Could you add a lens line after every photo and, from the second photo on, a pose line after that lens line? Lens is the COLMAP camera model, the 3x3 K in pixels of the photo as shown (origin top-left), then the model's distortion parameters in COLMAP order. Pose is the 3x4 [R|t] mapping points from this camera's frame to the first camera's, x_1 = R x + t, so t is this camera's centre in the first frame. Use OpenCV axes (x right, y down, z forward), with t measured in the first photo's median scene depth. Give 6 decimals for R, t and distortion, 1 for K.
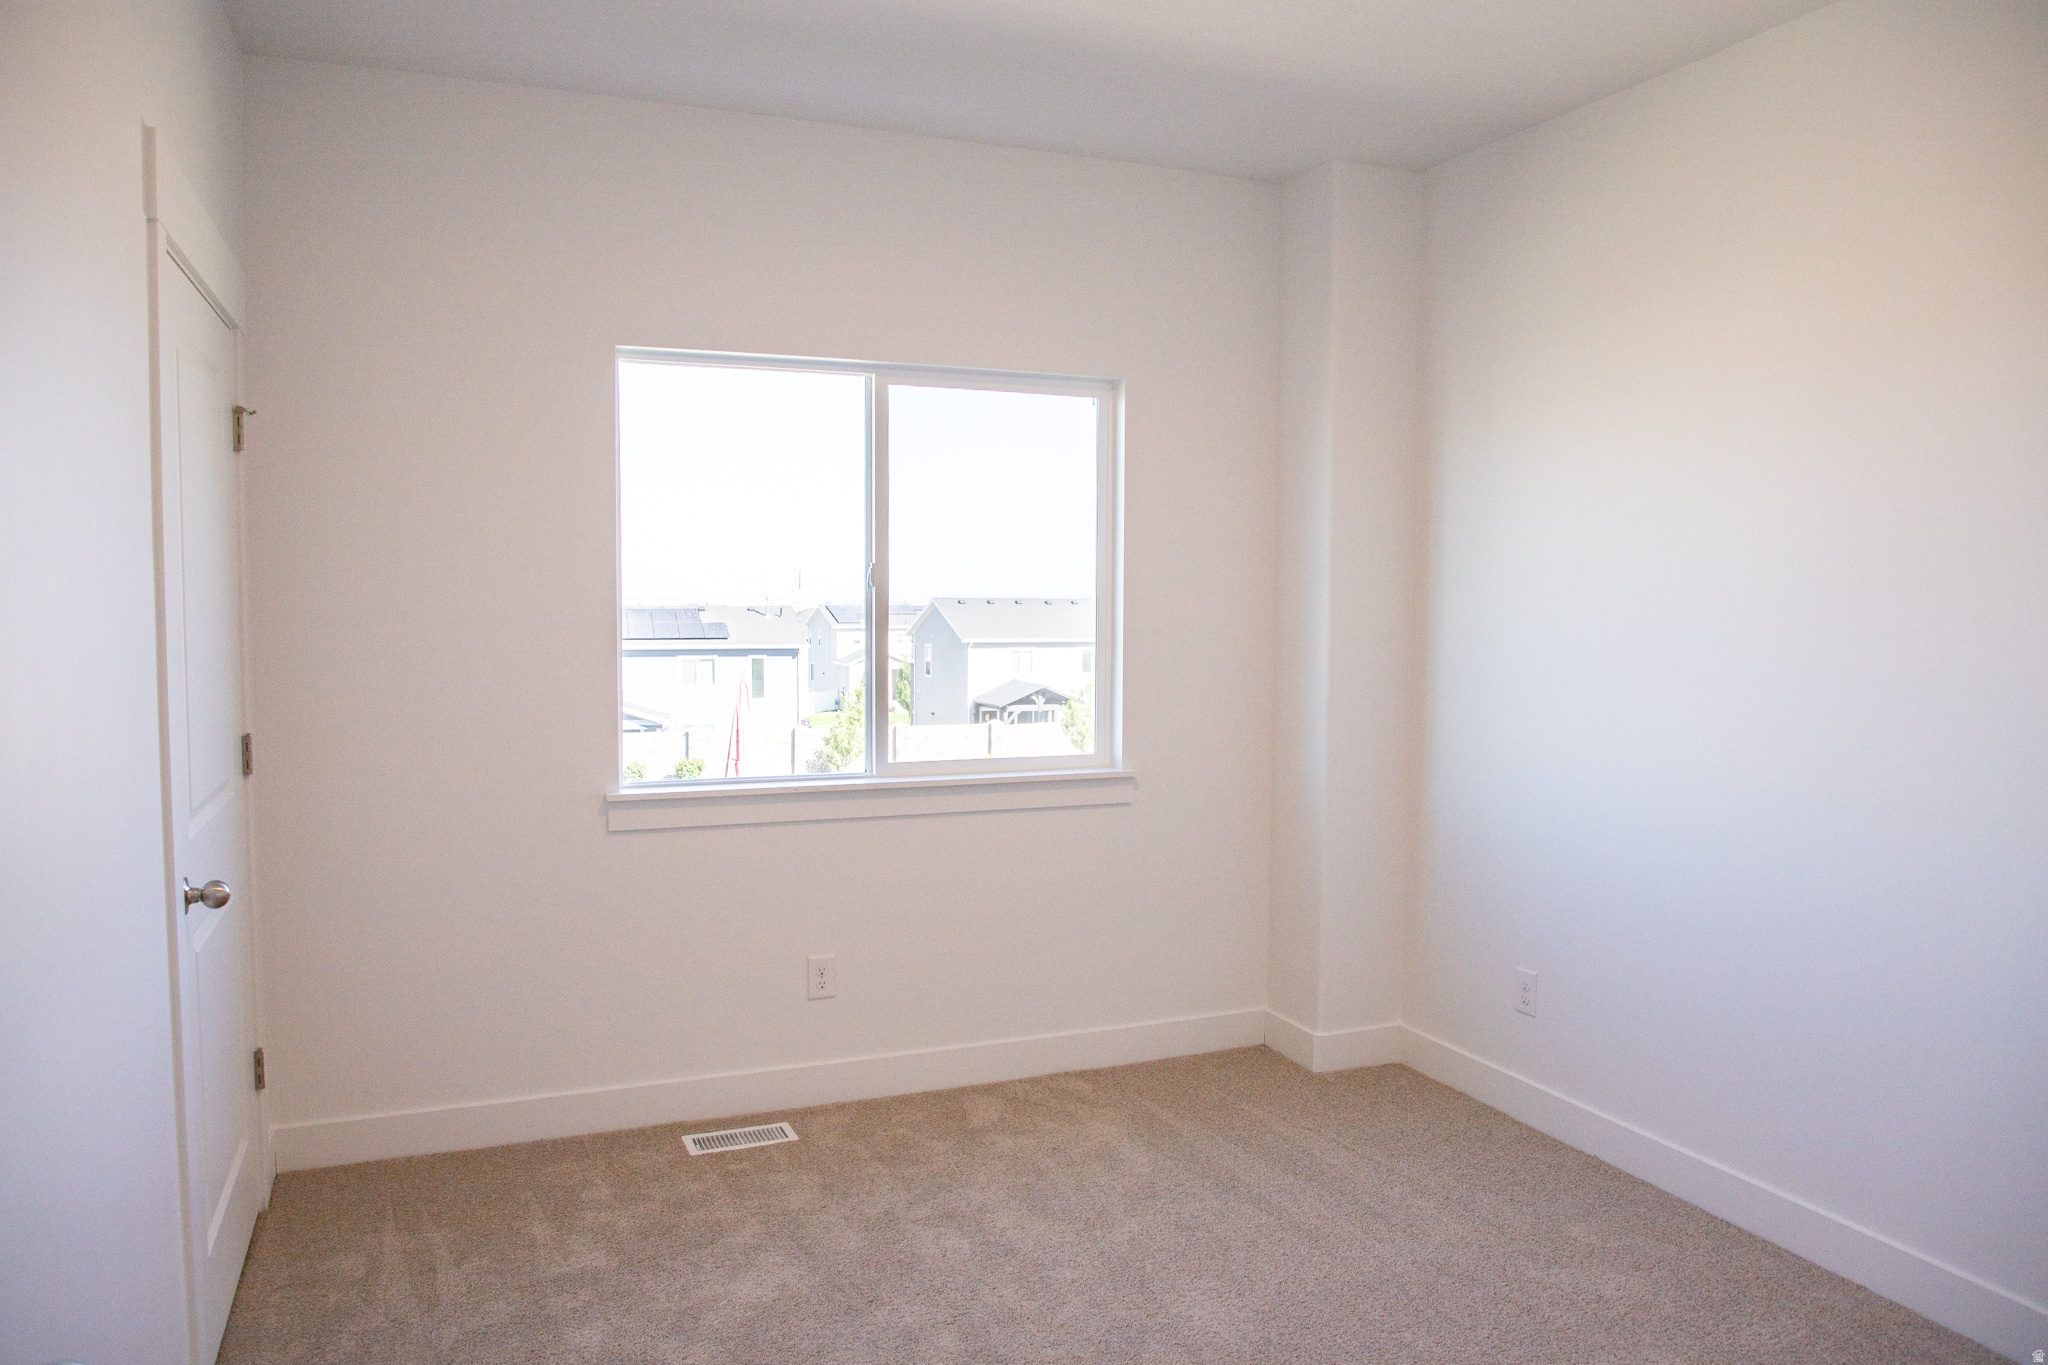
lens RADIAL K [[1455.1, 0, 1021.9], [0, 1455.1, 669.1], [0, 0, 1]] dist [-0.001831, -0.000479]
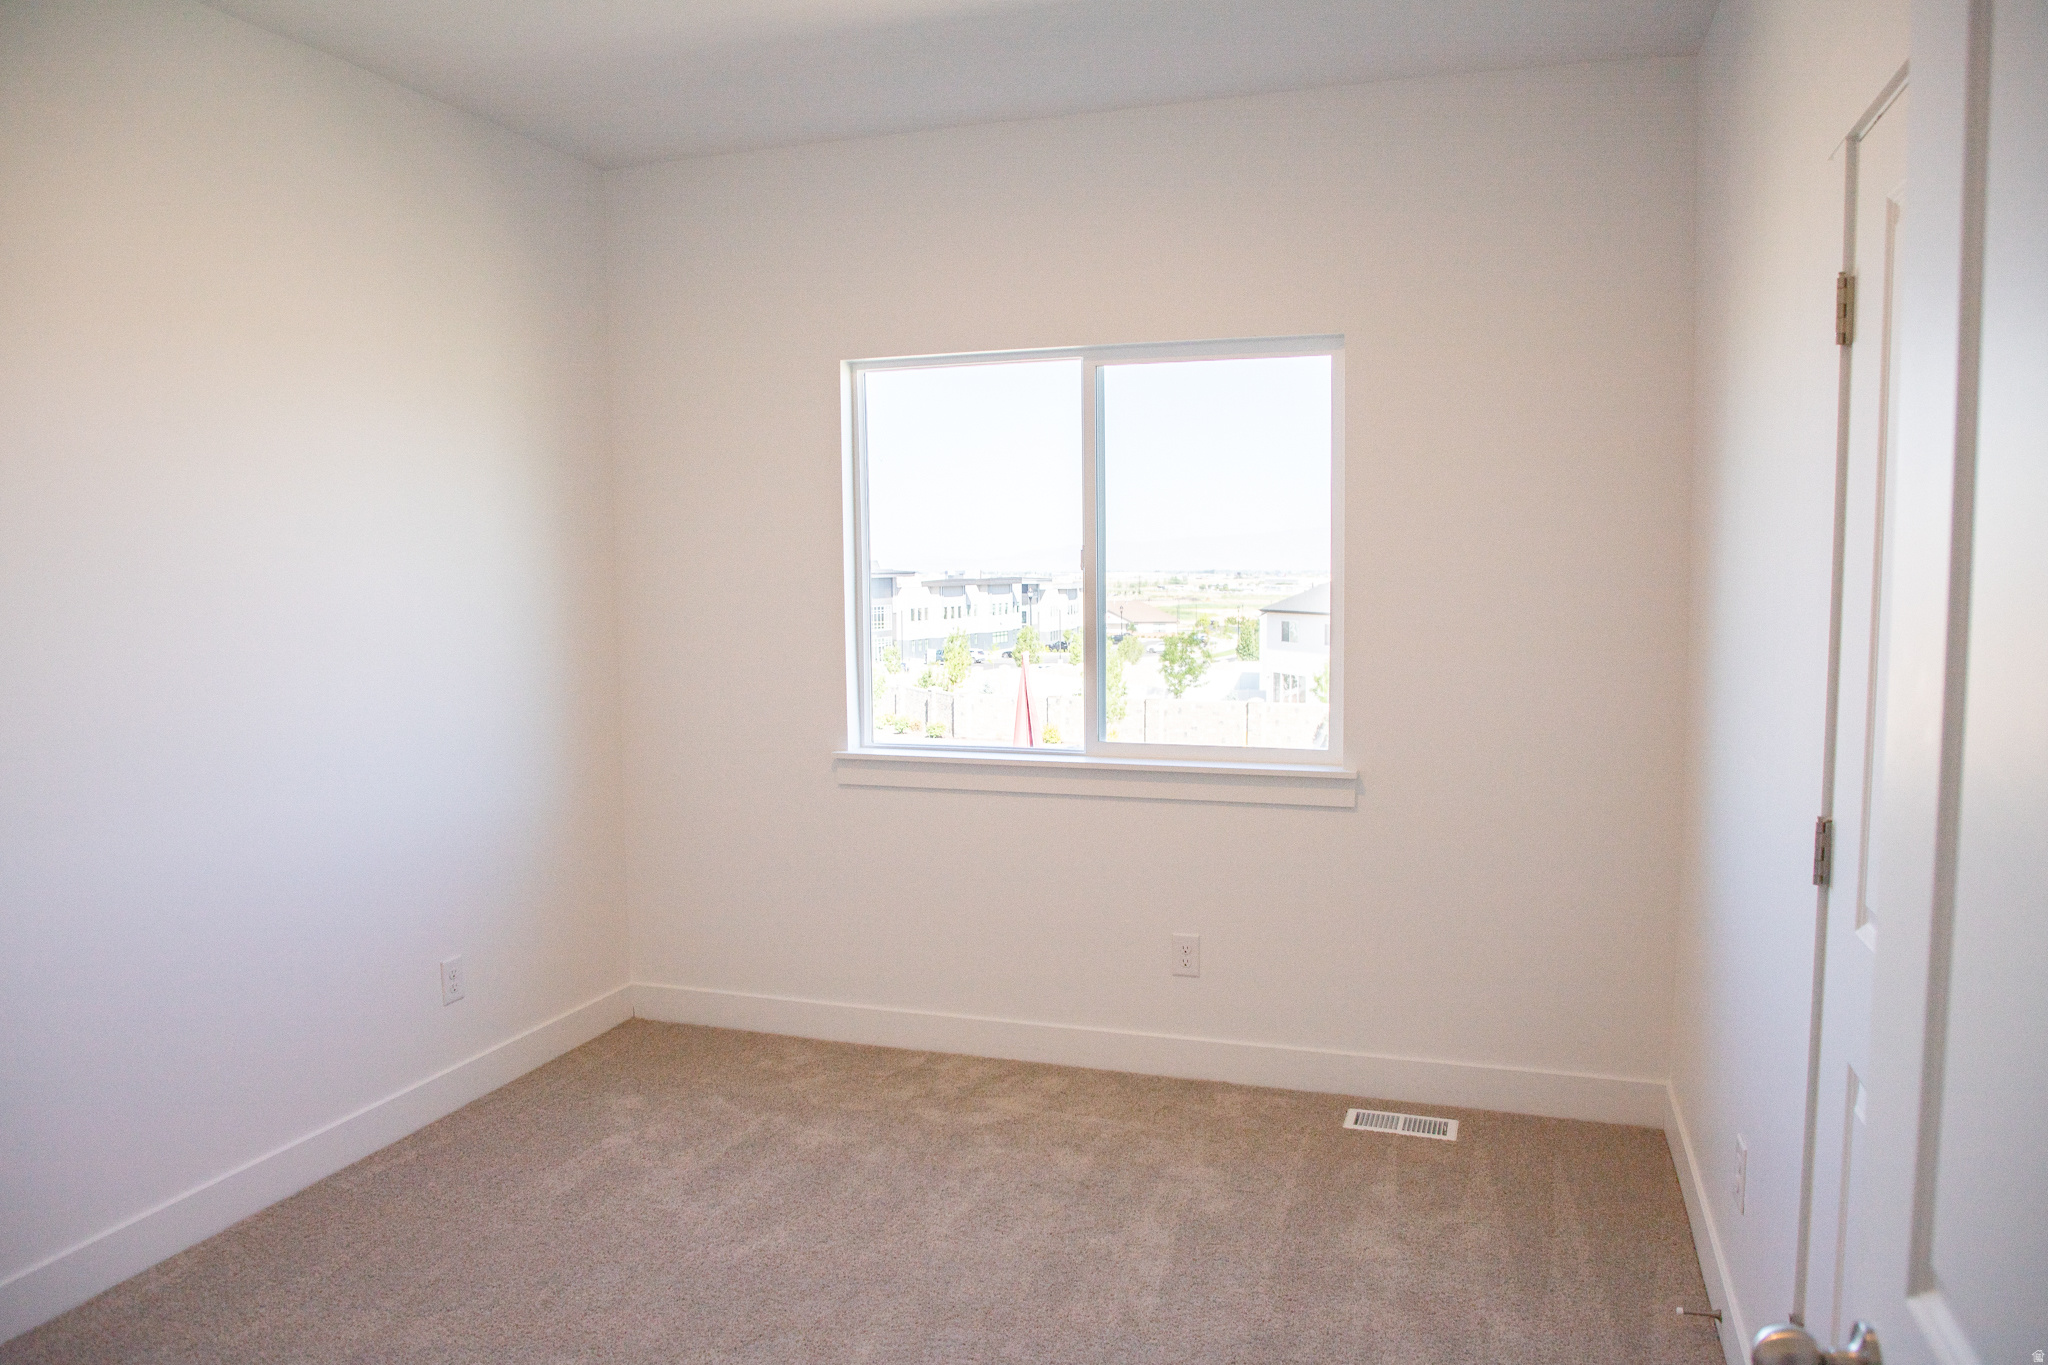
lens RADIAL K [[1453.2, 0, 1024.0], [0, 1453.2, 682.5], [0, 0, 1]] dist [-0.033448, 0.000358]
pose [[0.761730, 0.042617, -0.646492, 0.515432], [-0.026520, 0.999049, 0.034609, -0.010606], [0.647352, -0.009218, 0.762135, 0.198811]]
